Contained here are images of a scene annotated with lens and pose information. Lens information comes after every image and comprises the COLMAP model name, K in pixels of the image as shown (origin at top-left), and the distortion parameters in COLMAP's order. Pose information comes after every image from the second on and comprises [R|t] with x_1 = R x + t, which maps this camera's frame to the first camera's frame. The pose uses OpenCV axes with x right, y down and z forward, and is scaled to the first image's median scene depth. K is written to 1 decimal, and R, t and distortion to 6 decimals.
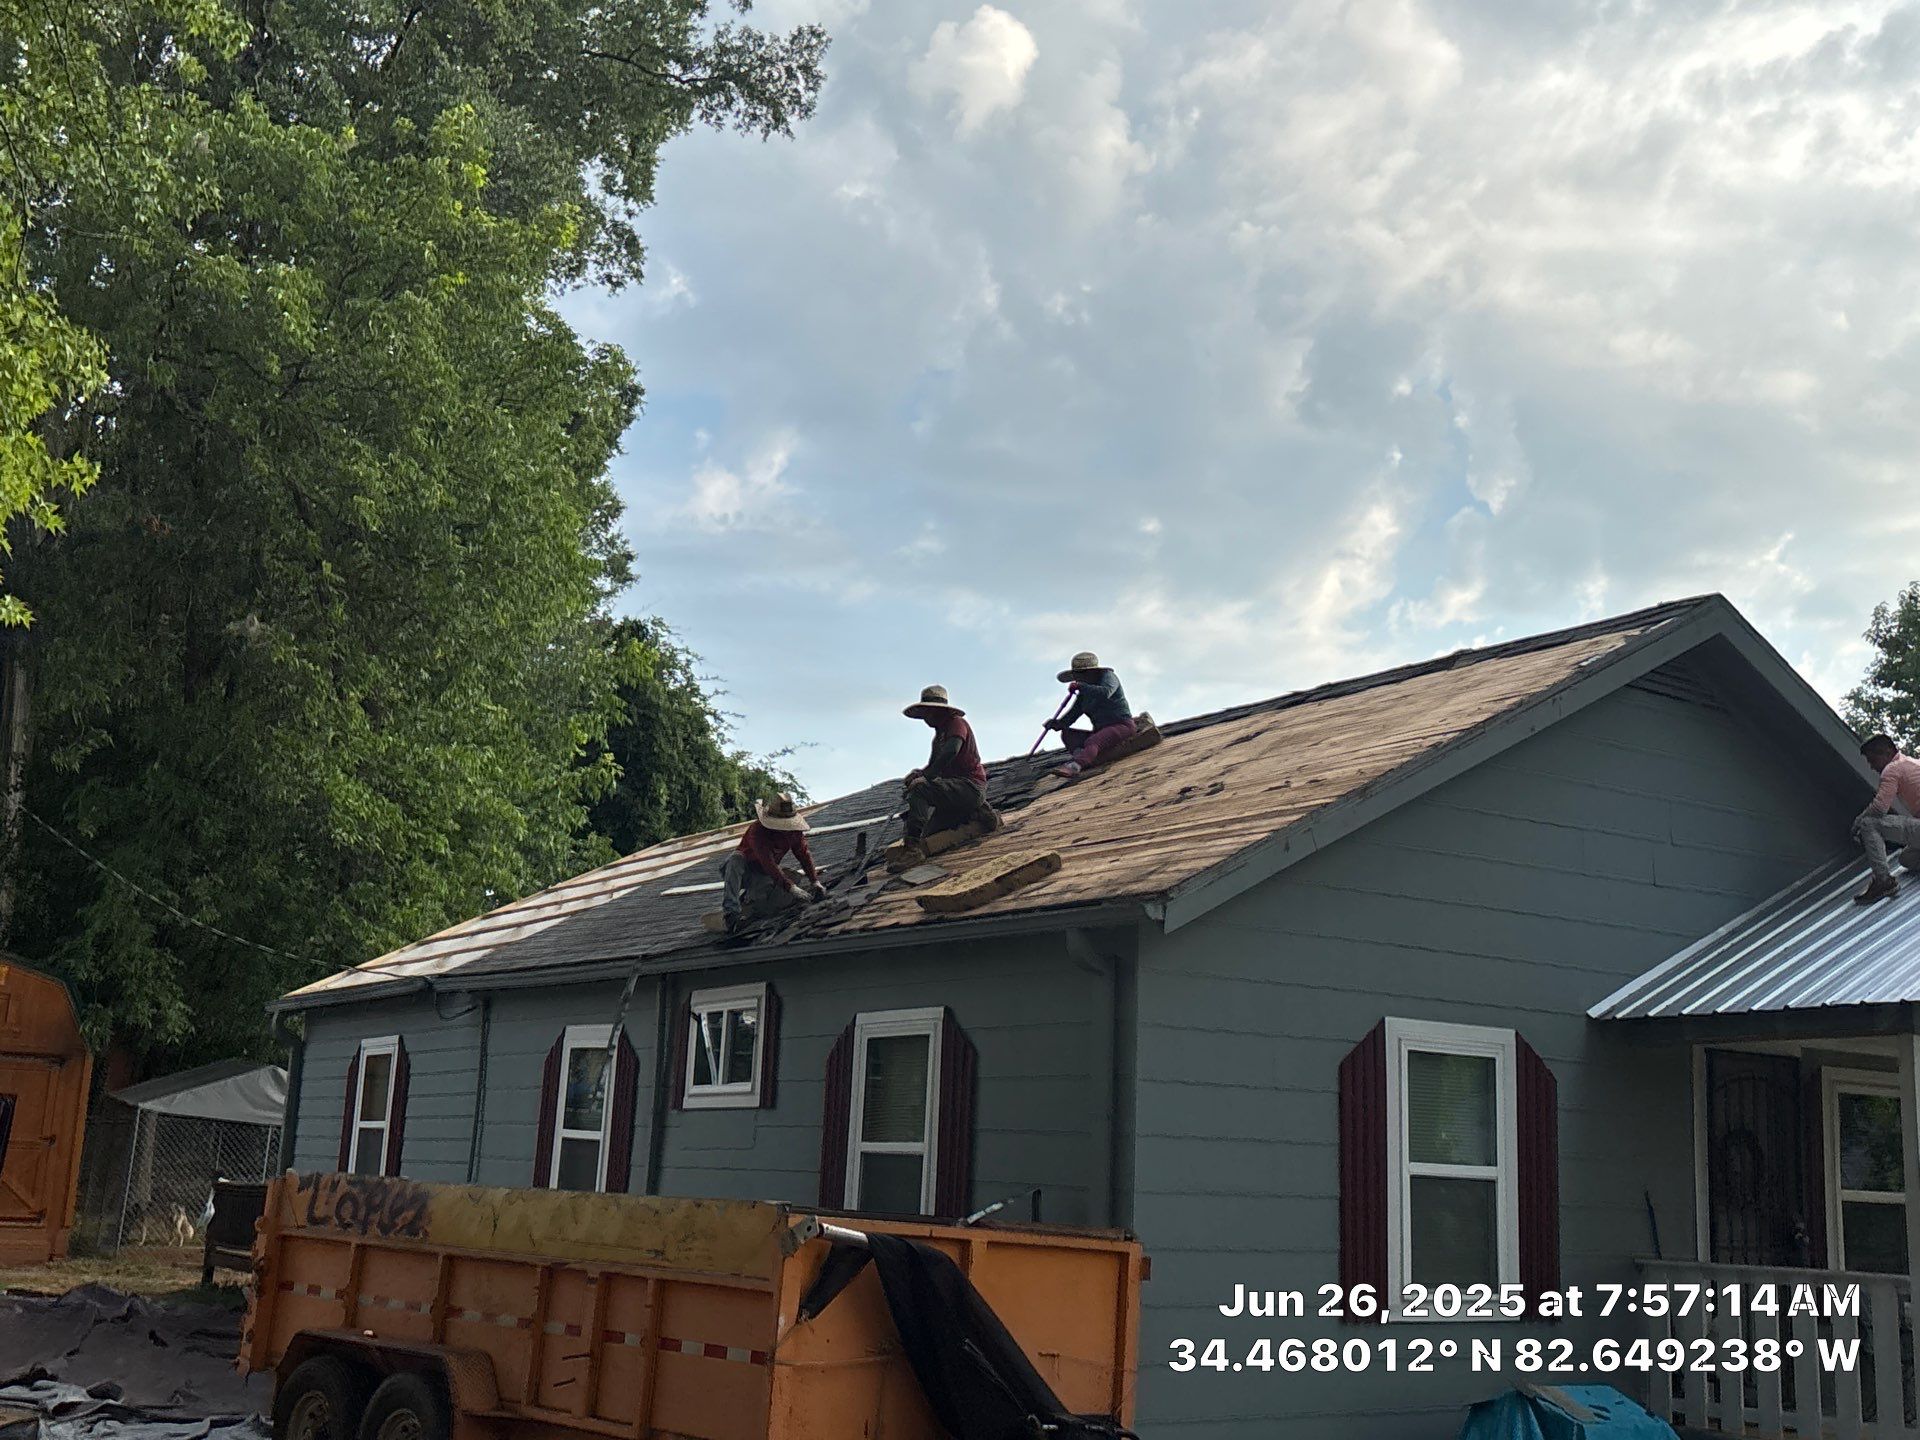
lens RADIAL K [[2181.2, 0, 965.1], [0, 2181.2, 626.9], [0, 0, 1]] dist [0.062482, -0.214478]
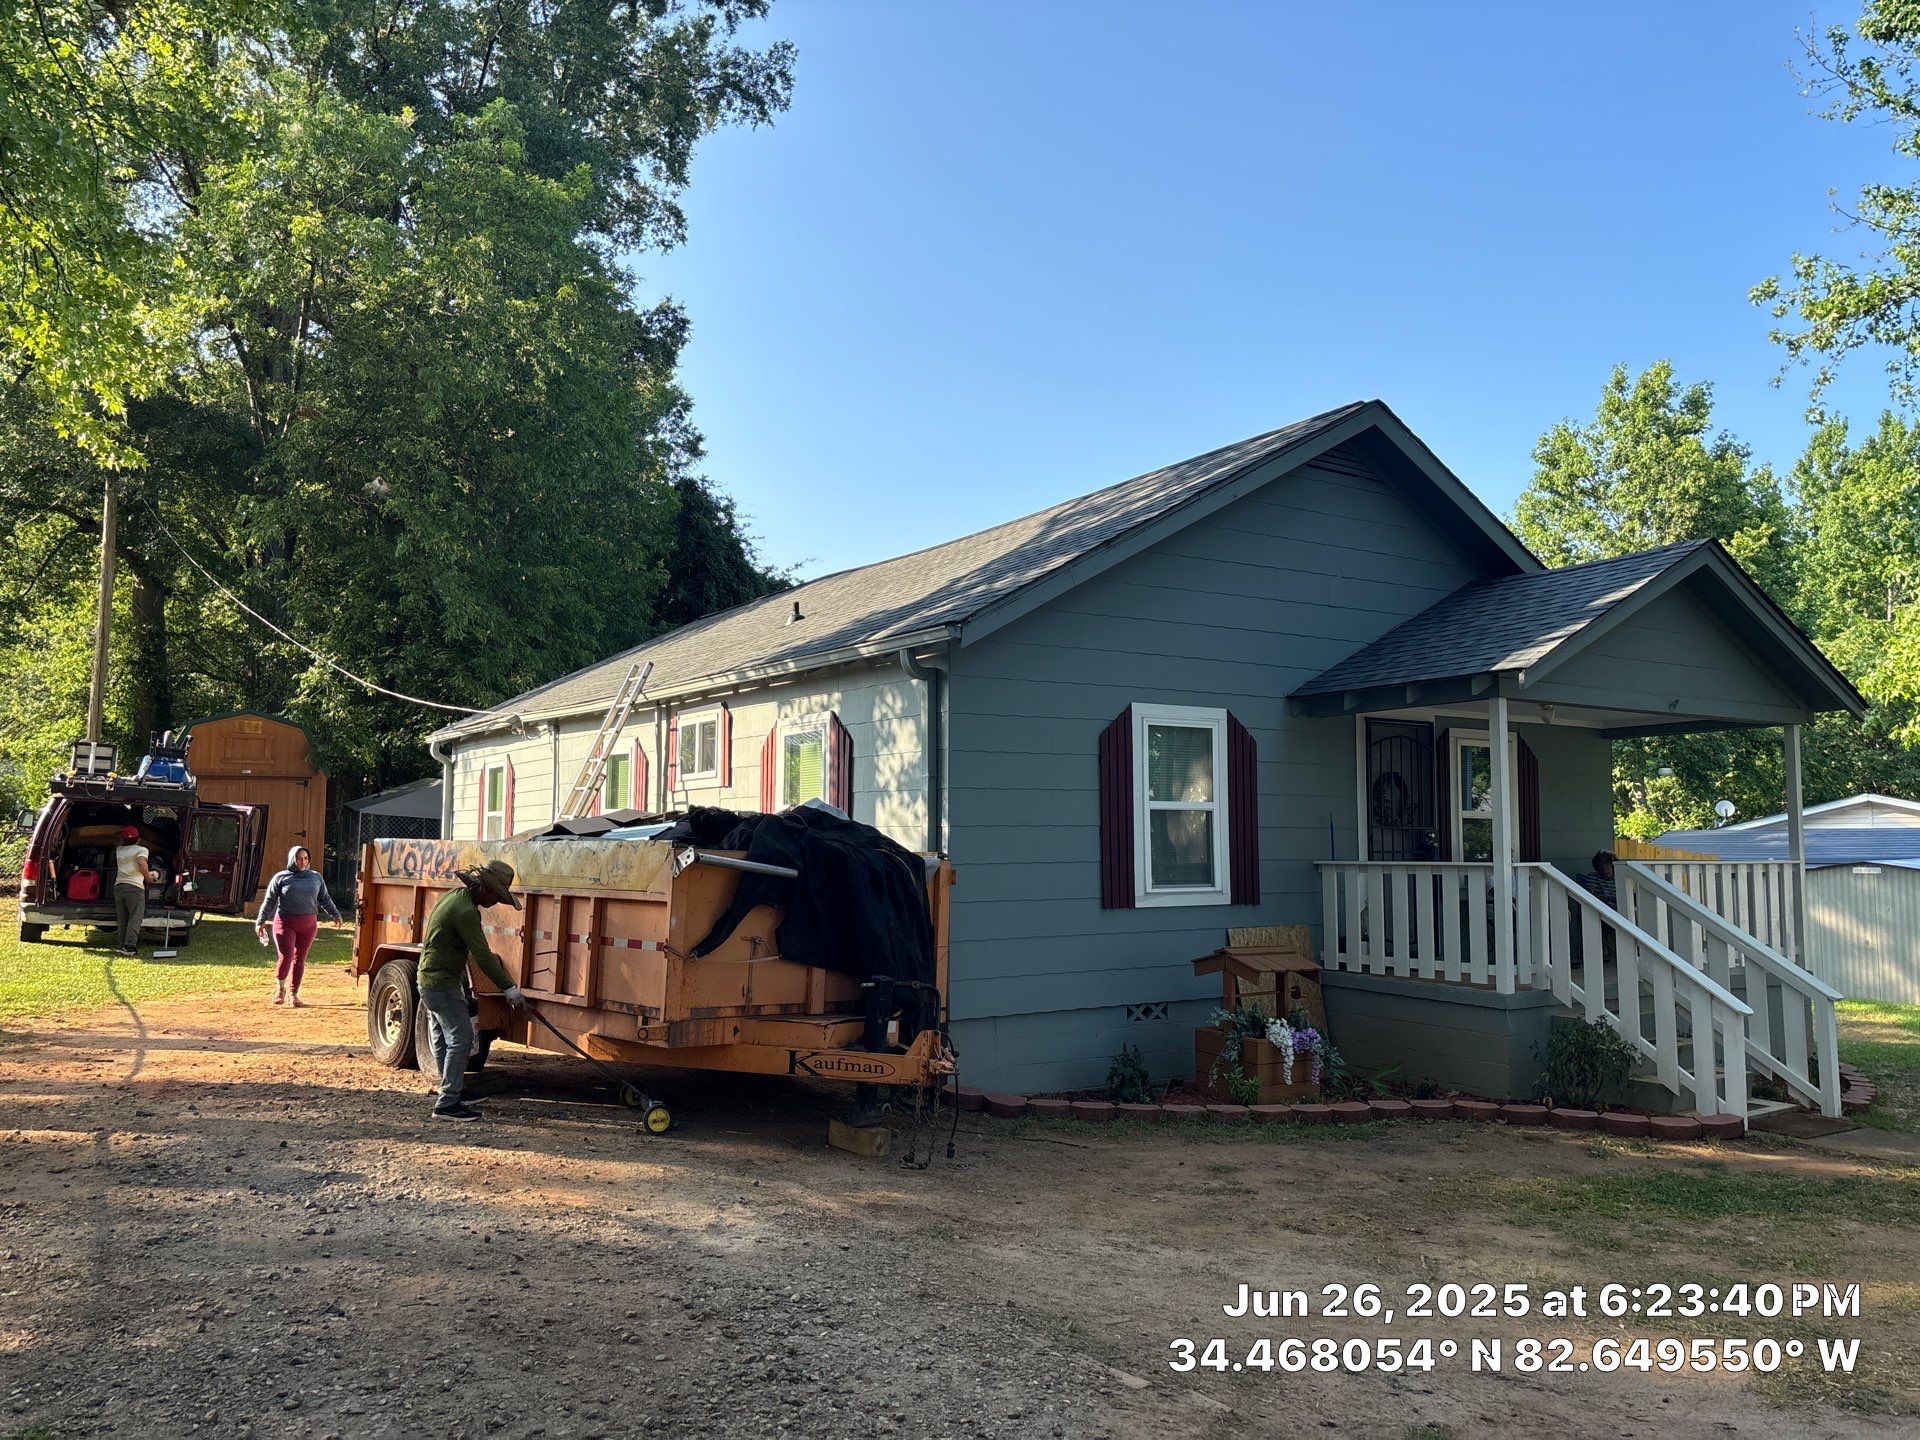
lens RADIAL K [[1432.4, 0, 957.8], [0, 1432.4, 699.8], [0, 0, 1]] dist [0.035088, -0.026167]
pose [[0.999121, -0.041906, 0.000398, 0.074480], [0.041395, 0.988334, 0.146567, 0.032537], [-0.006535, -0.146421, 0.989201, 0.070194]]
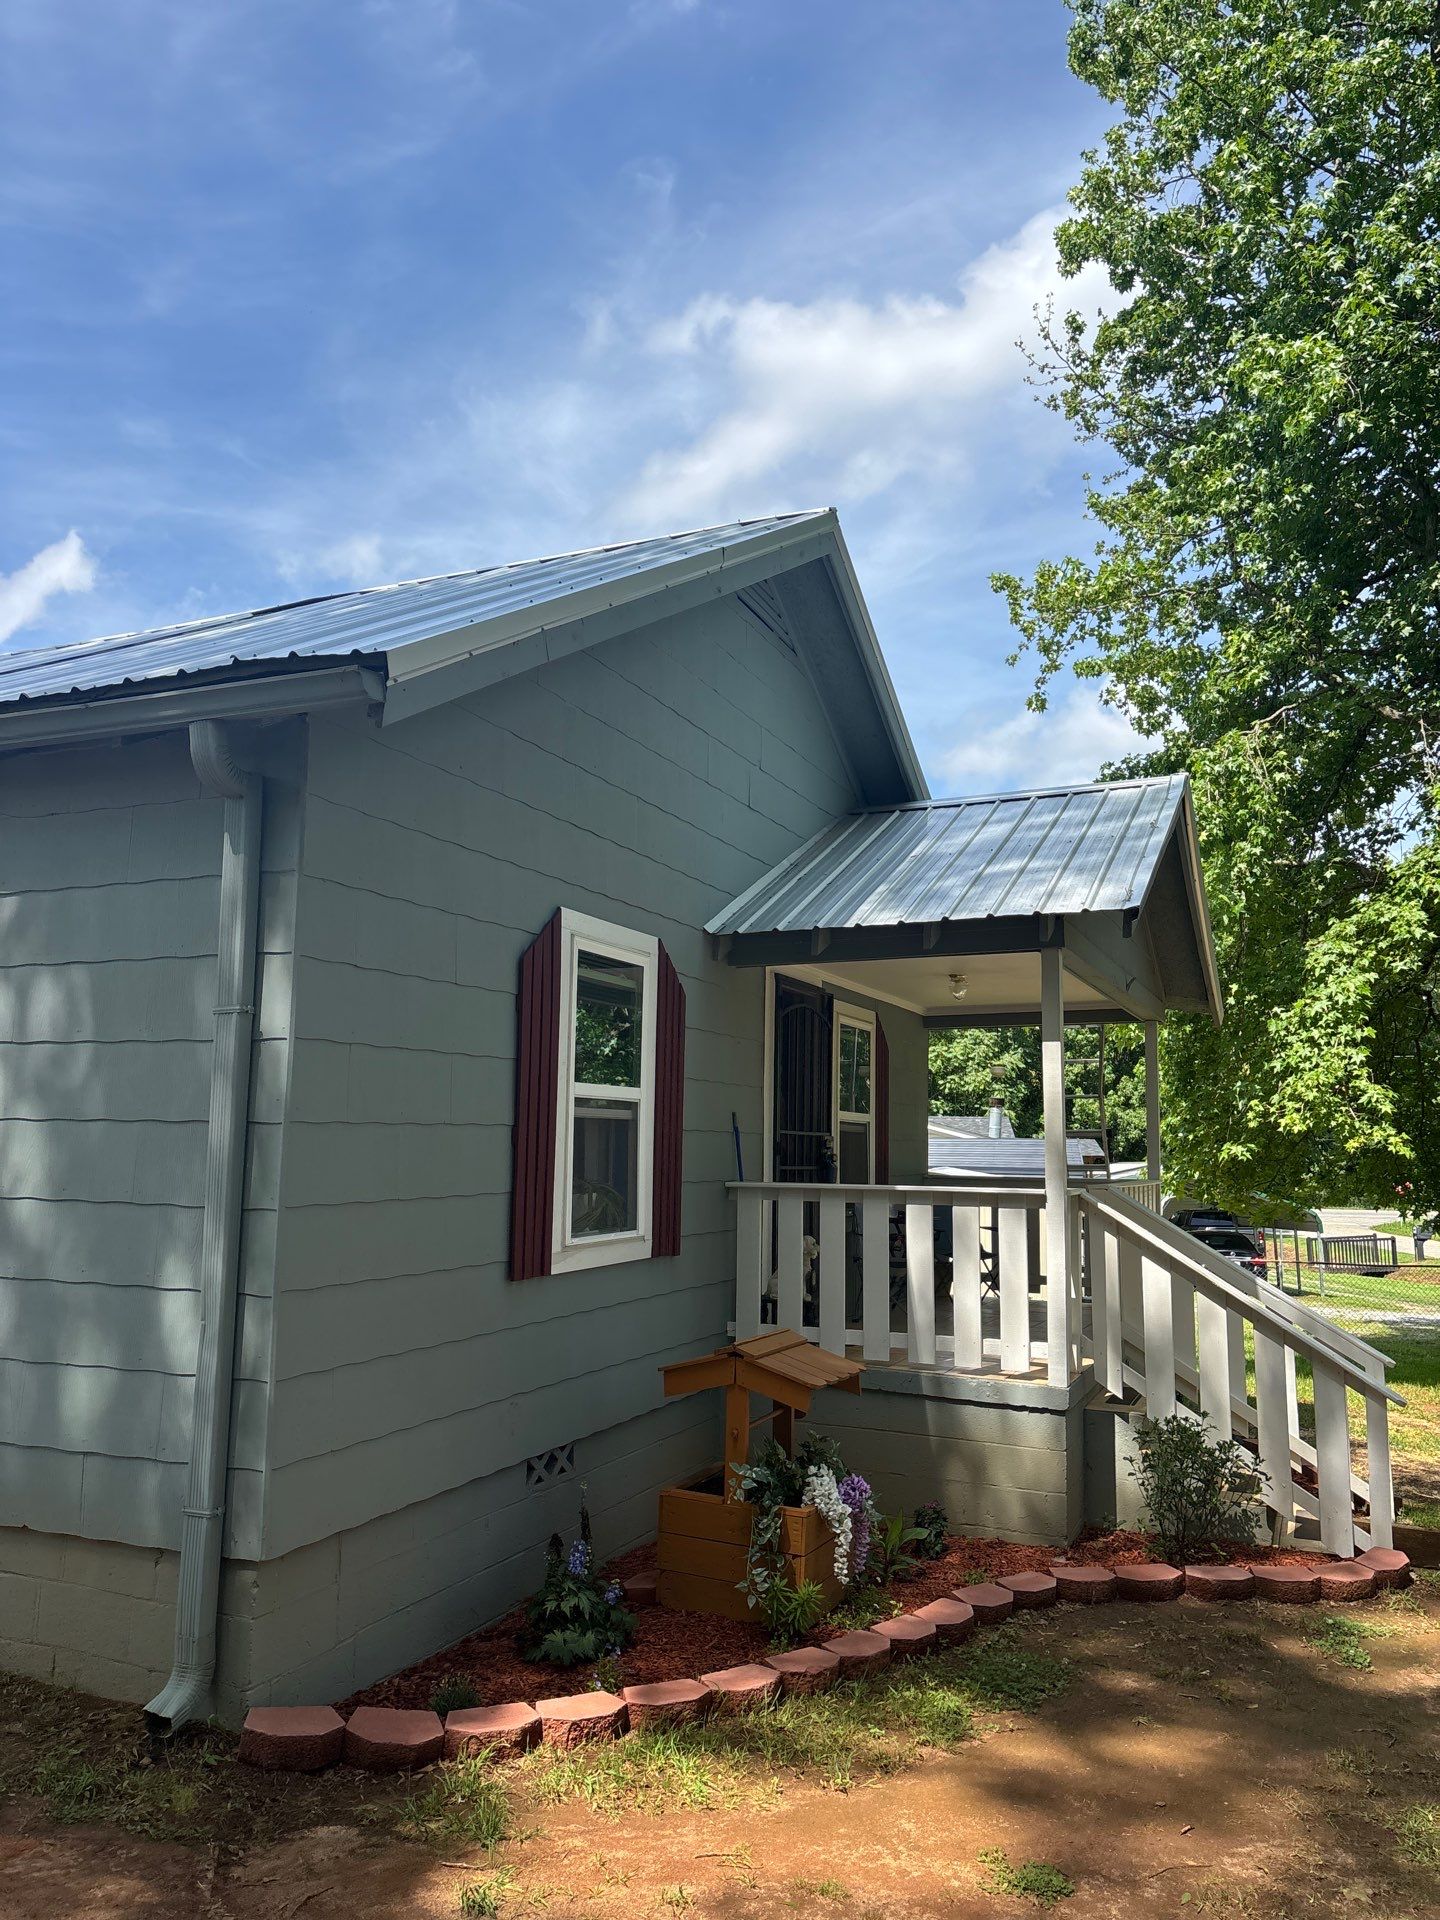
lens RADIAL K [[1433.4, 0, 720.0], [0, 1433.4, 960.0], [0, 0, 1]] dist [0.022440, -0.001254]
pose [[0.836553, 0.042178, 0.546260, -0.044180], [-0.115556, 0.988187, 0.100665, 0.131998], [-0.535561, -0.147335, 0.831545, 0.504793]]
